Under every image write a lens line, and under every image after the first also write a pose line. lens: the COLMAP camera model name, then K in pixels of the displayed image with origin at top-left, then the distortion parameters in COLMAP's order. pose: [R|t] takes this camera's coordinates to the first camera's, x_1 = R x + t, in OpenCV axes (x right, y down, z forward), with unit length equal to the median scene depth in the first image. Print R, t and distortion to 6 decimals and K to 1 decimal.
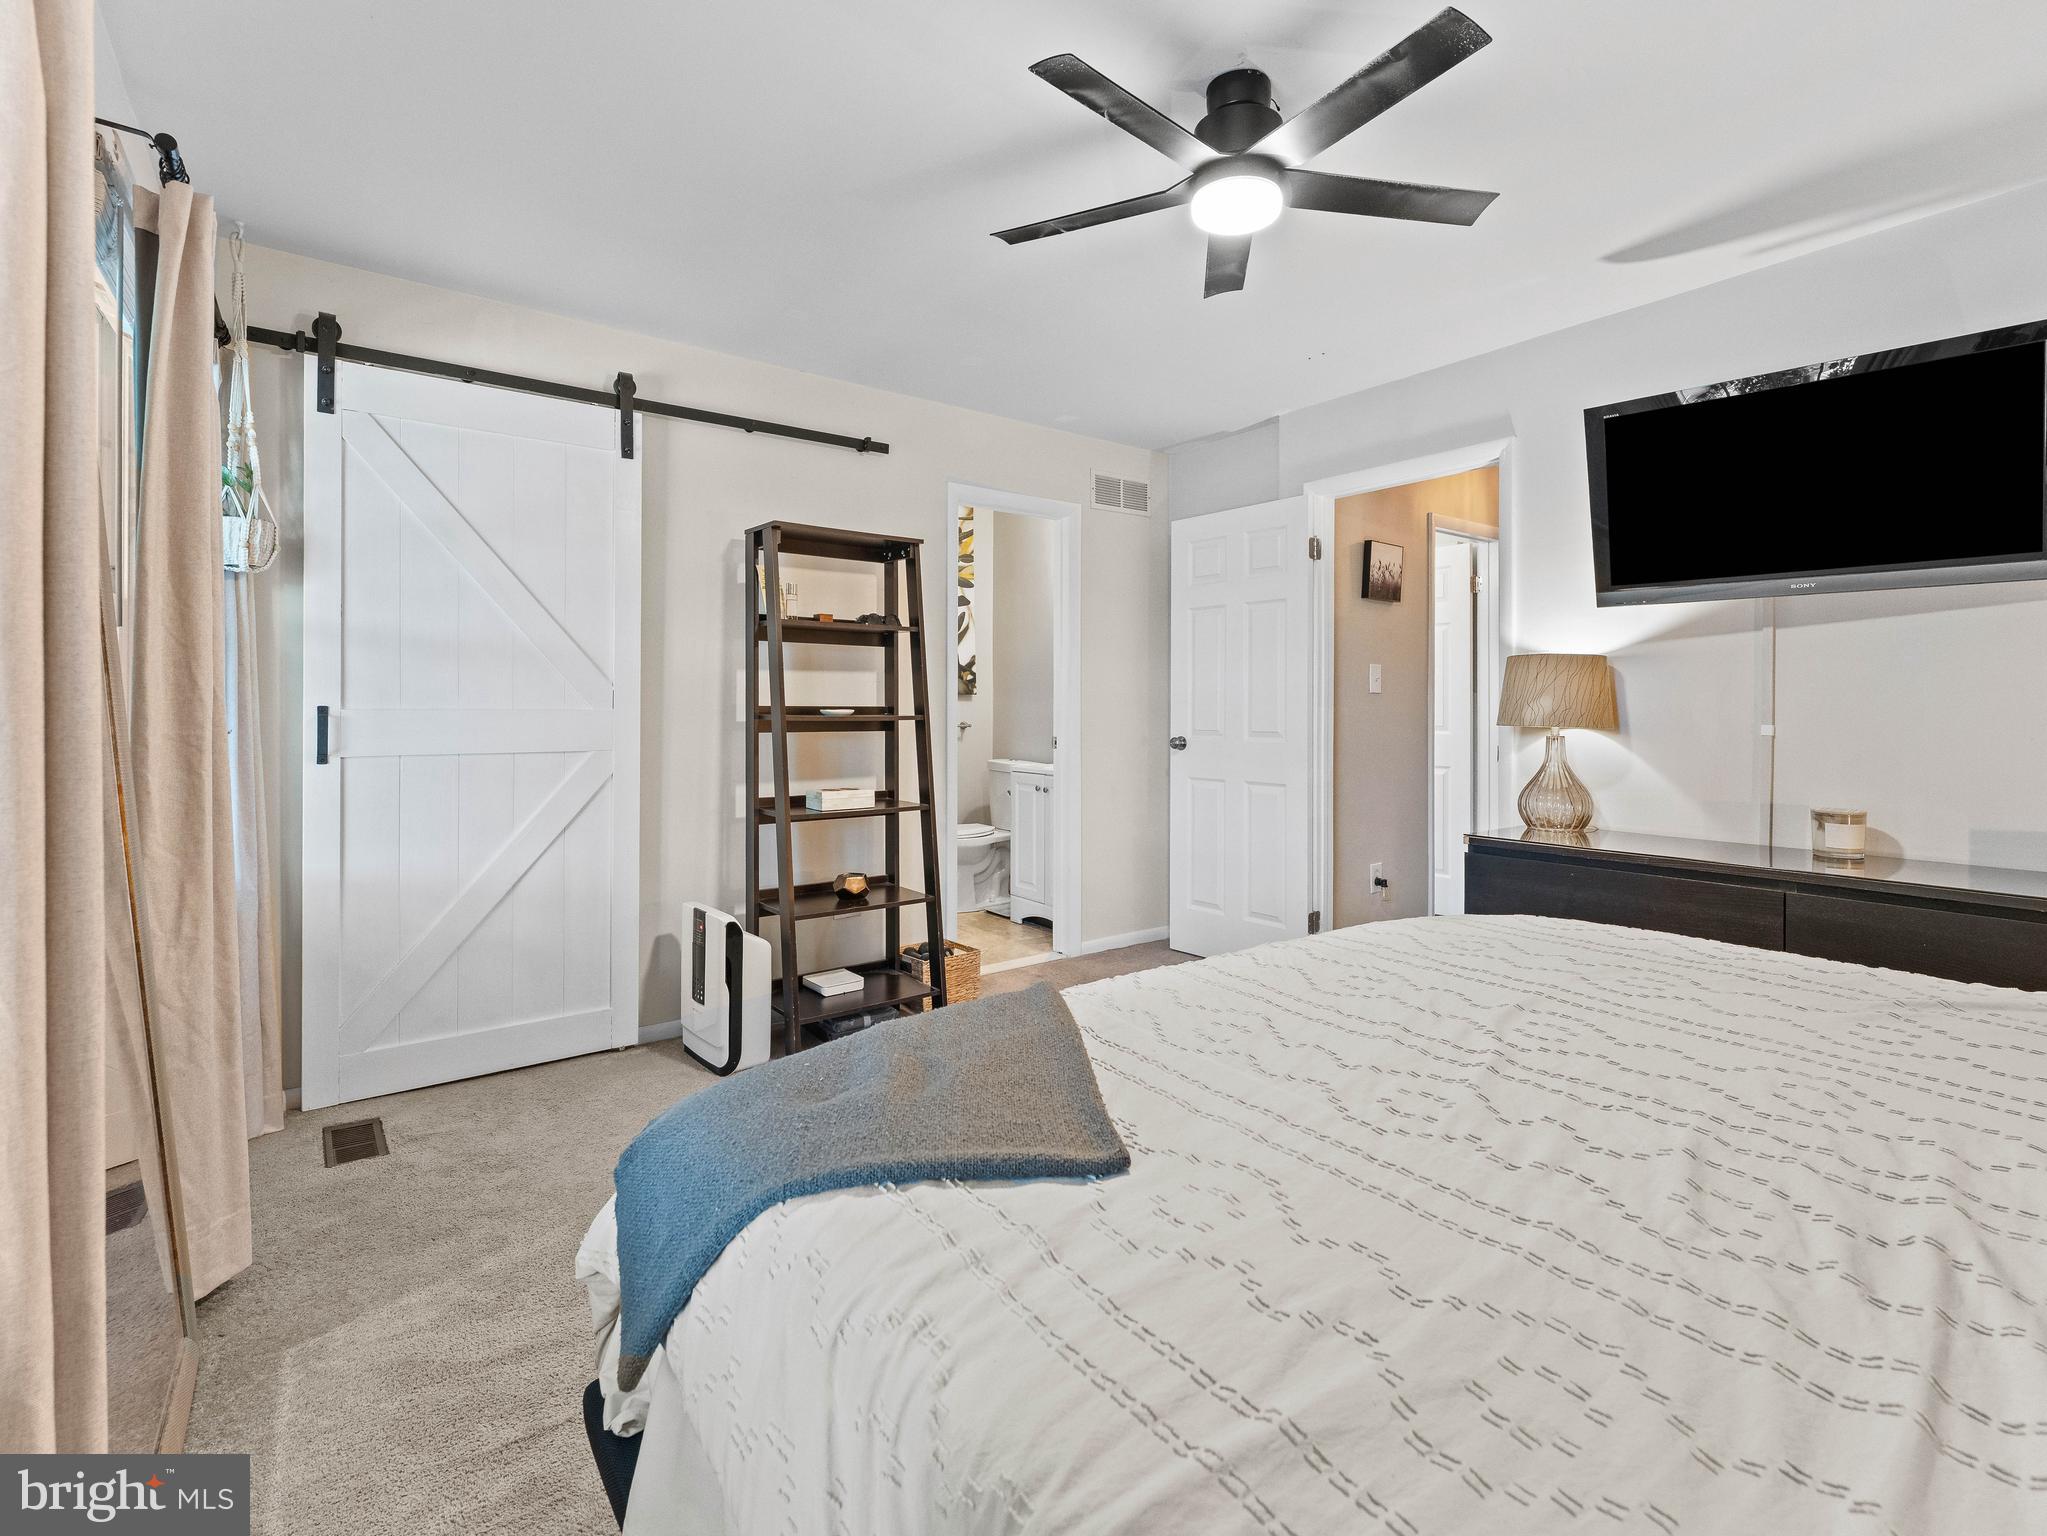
lens RADIAL K [[948.4, 0, 1019.1], [0, 948.4, 710.1], [0, 0, 1]] dist [0.000871, -0.000445]
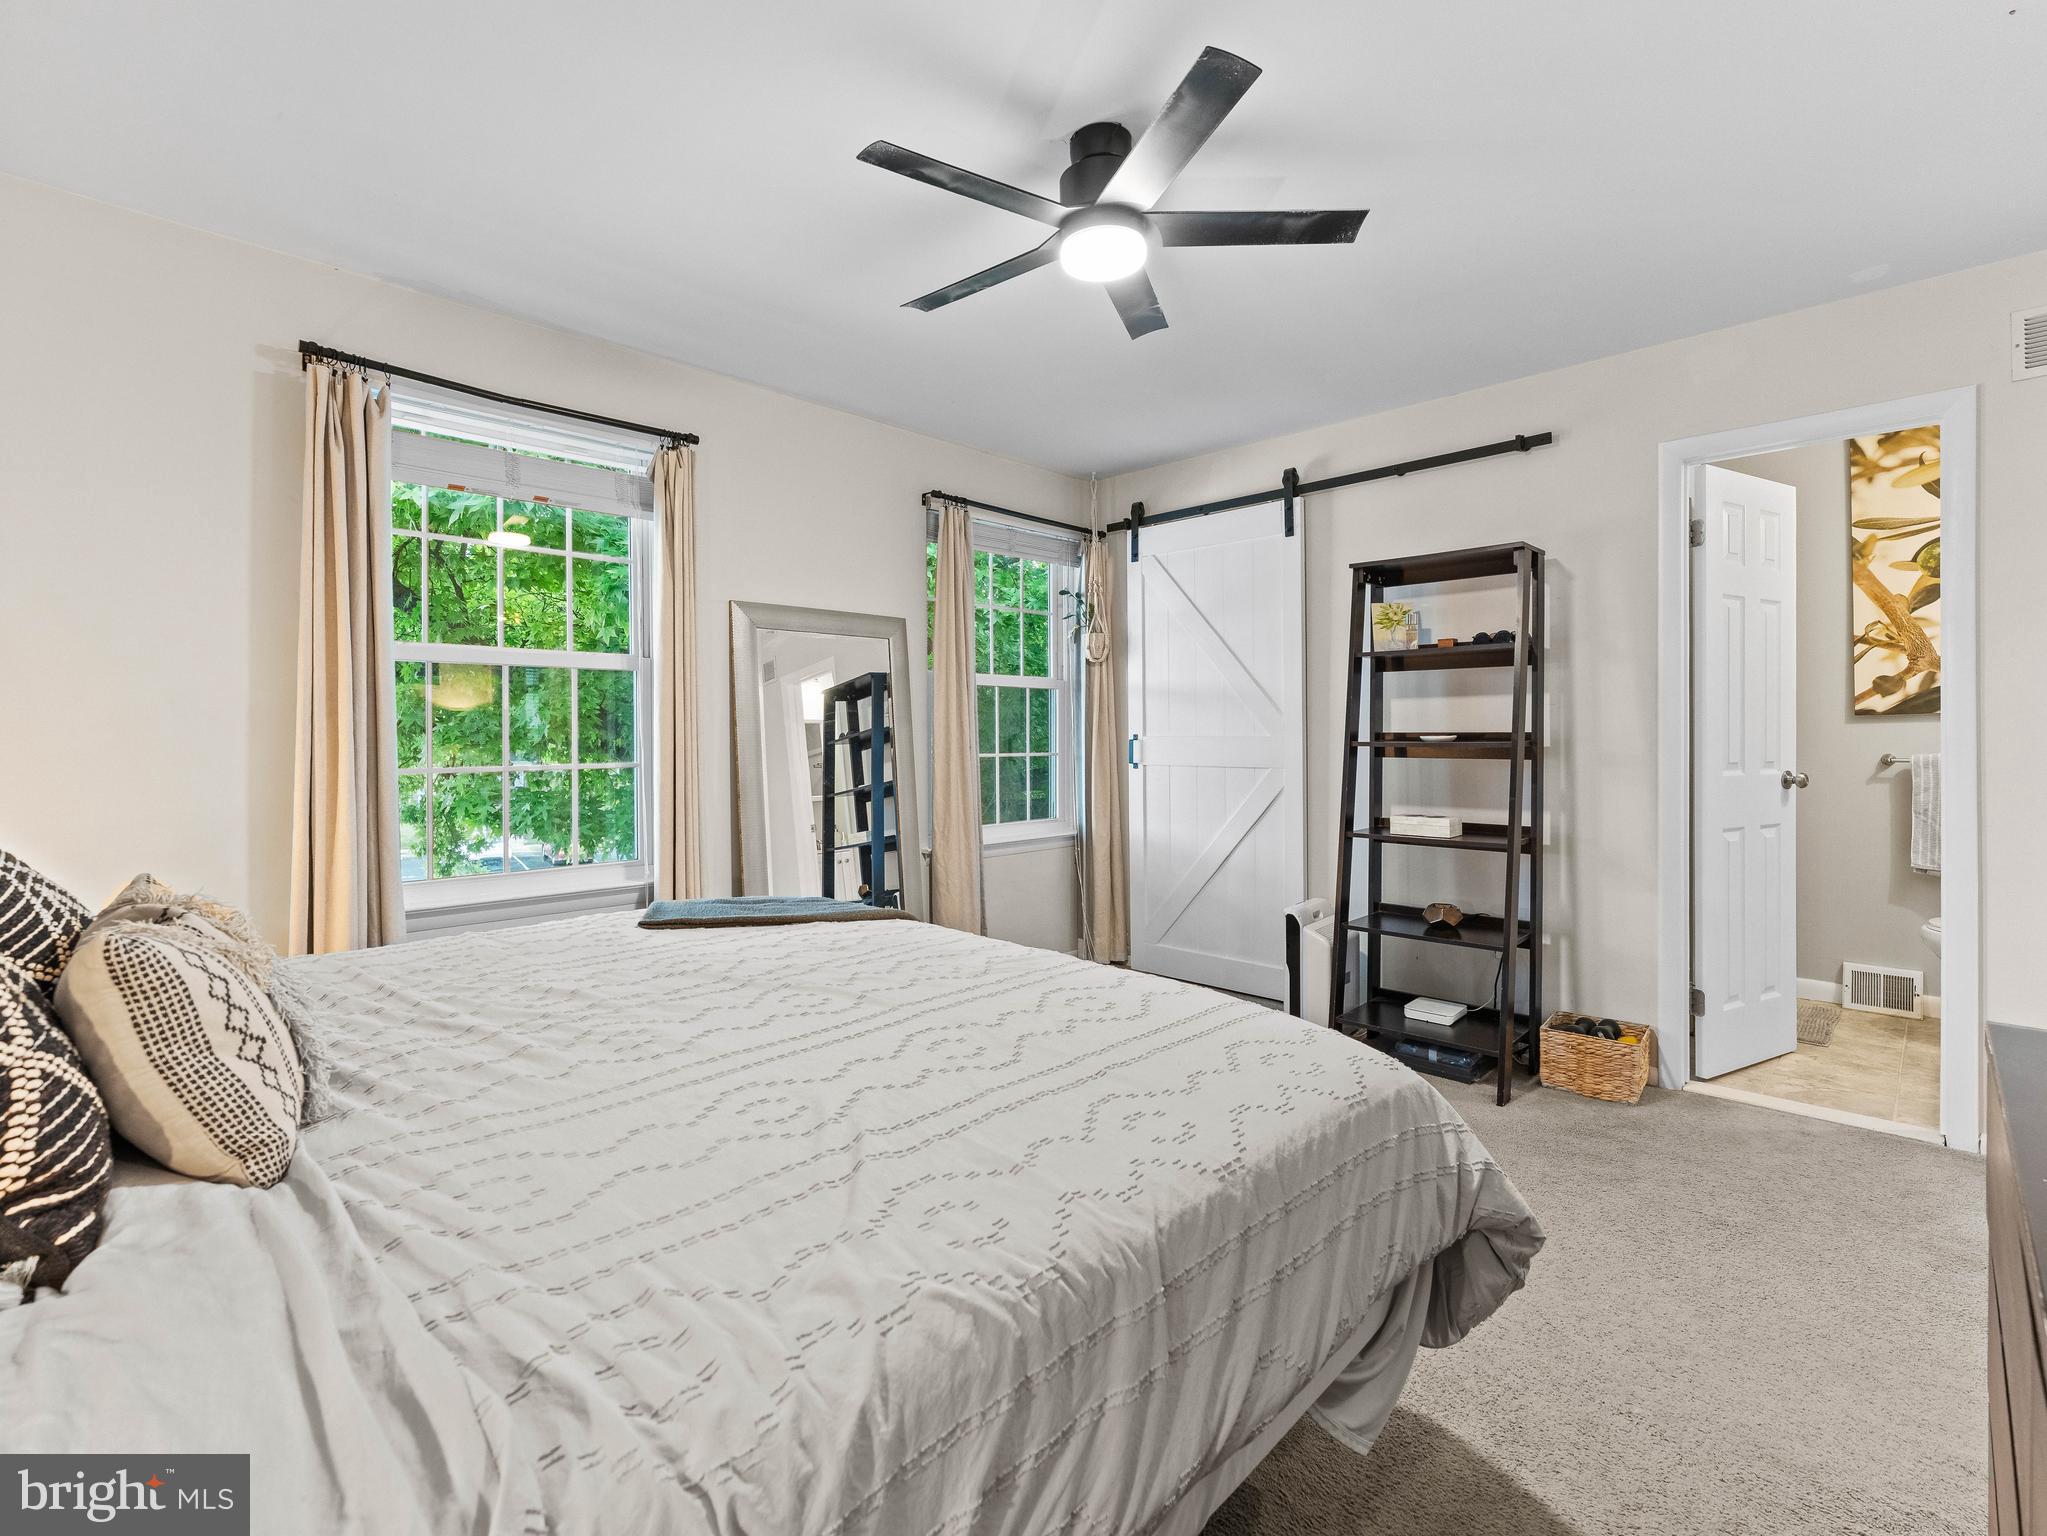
lens RADIAL K [[934.9, 0, 1023.5], [0, 934.9, 738.3], [0, 0, 1]] dist [-0.000317, -0.000734]
pose [[0.164679, -0.000131, -0.986347, 0.697858], [0.001112, 0.999999, 0.000053, 0.001440], [0.986347, -0.001105, 0.164679, 0.417385]]
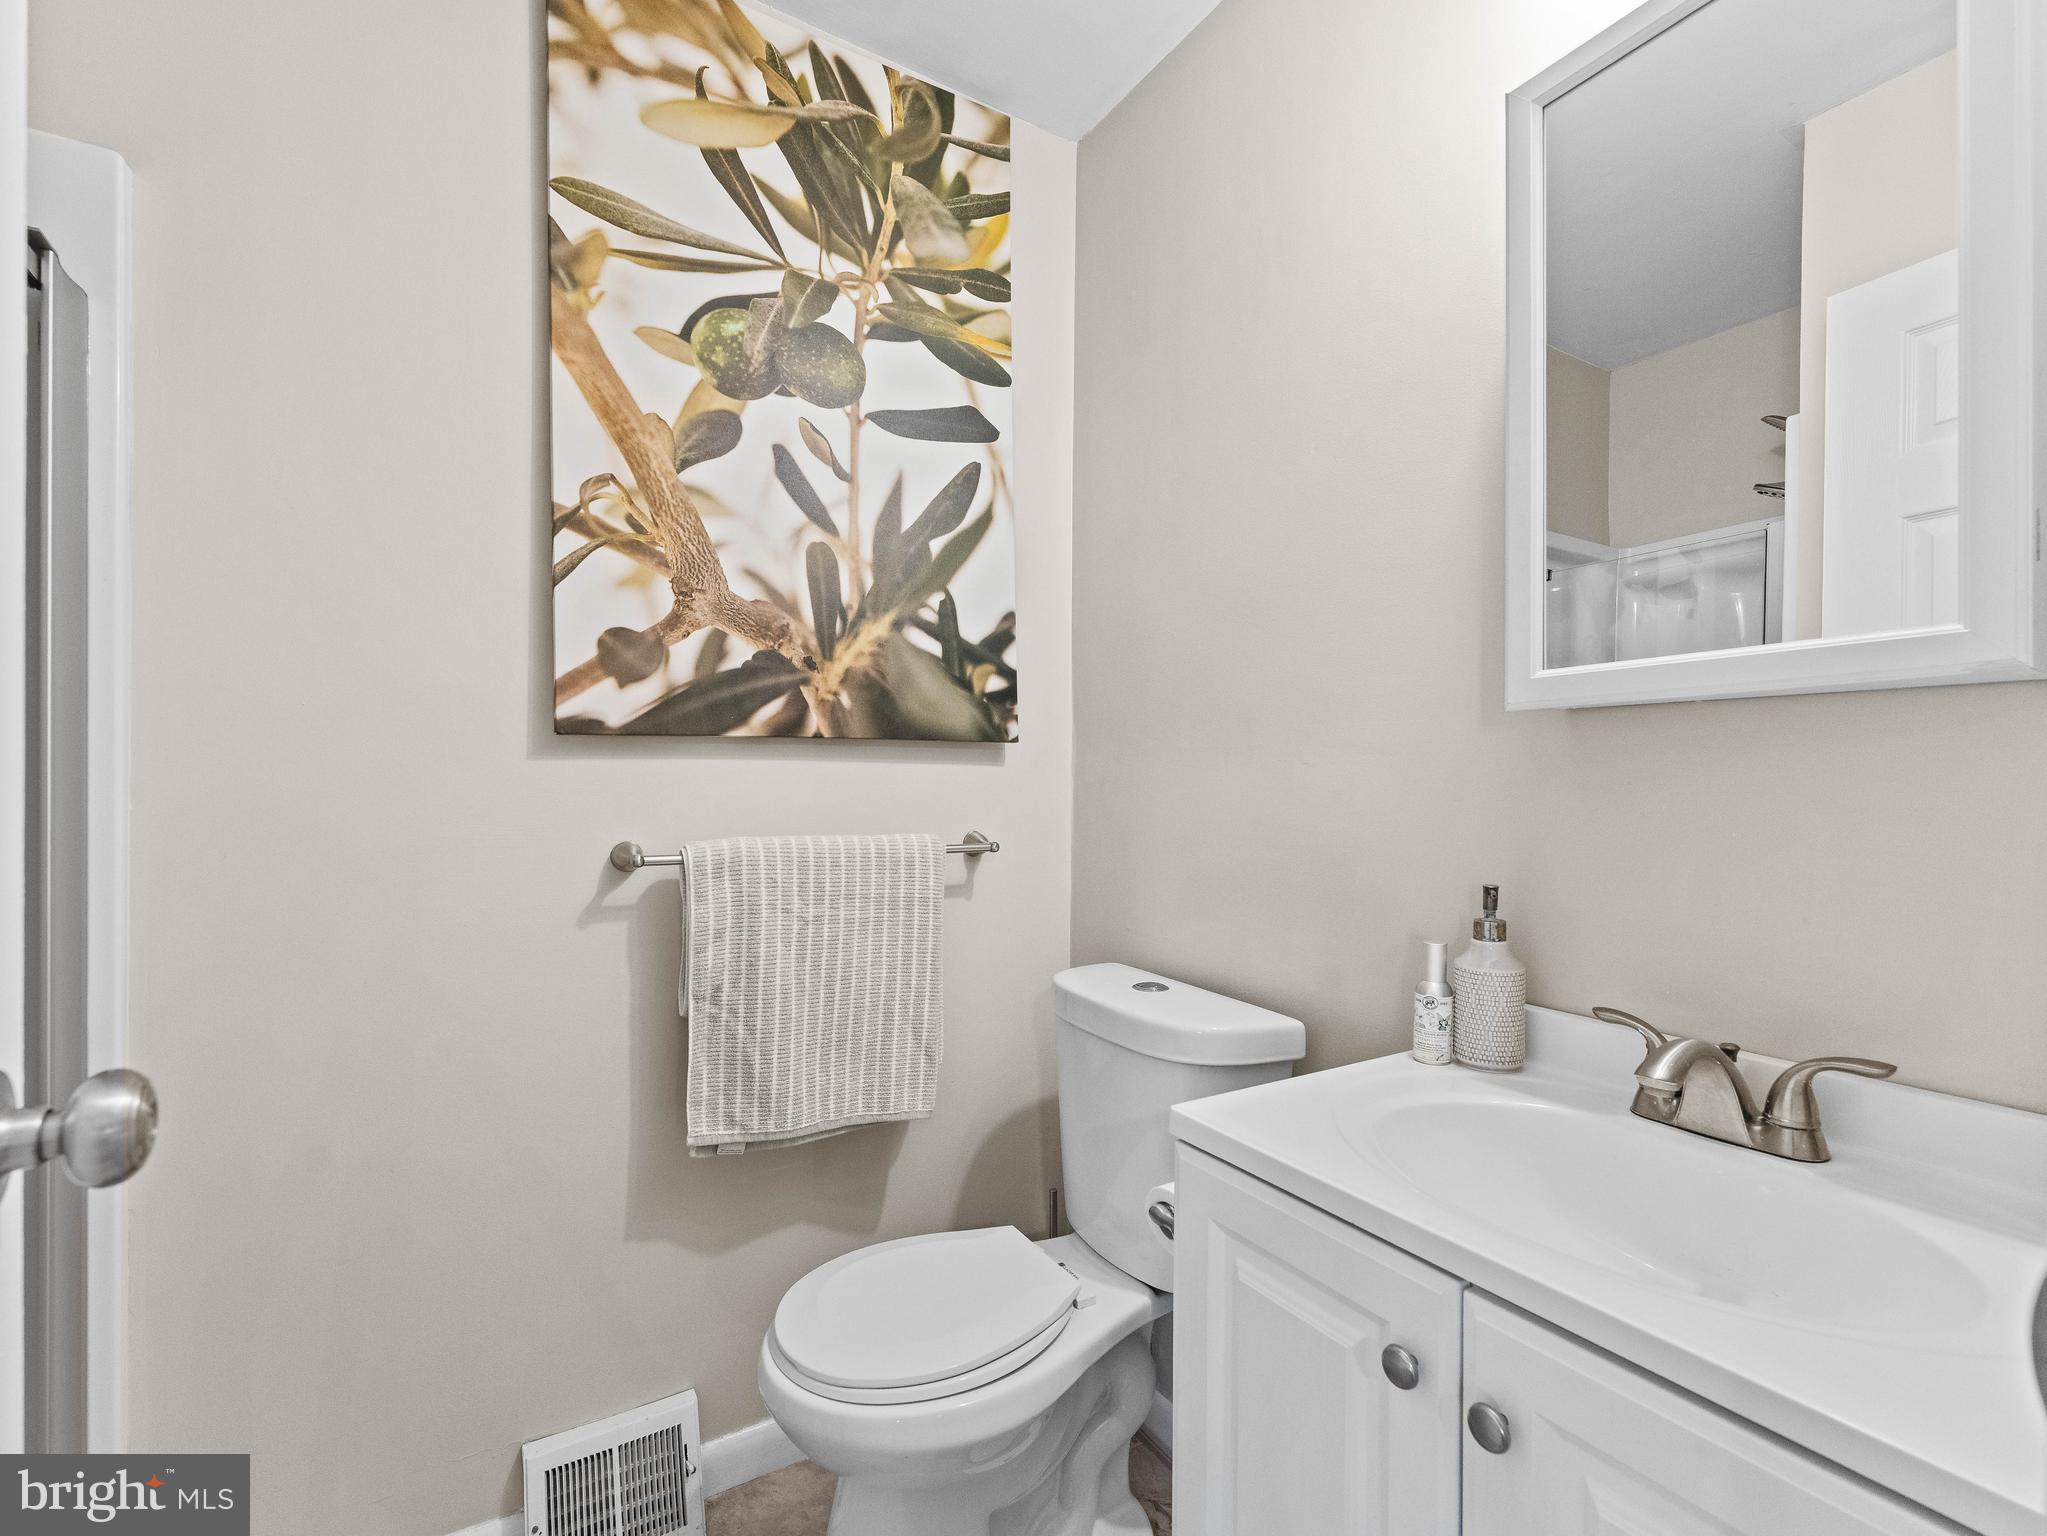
lens RADIAL K [[923.2, 0, 1020.8], [0, 923.2, 789.2], [0, 0, 1]] dist [0.000607, -0.000564]
pose [[0.996911, 0.003163, -0.078475, -0.036798], [-0.003091, 0.999995, 0.001038, -0.003076], [0.078478, -0.000792, 0.996916, 1.236830]]
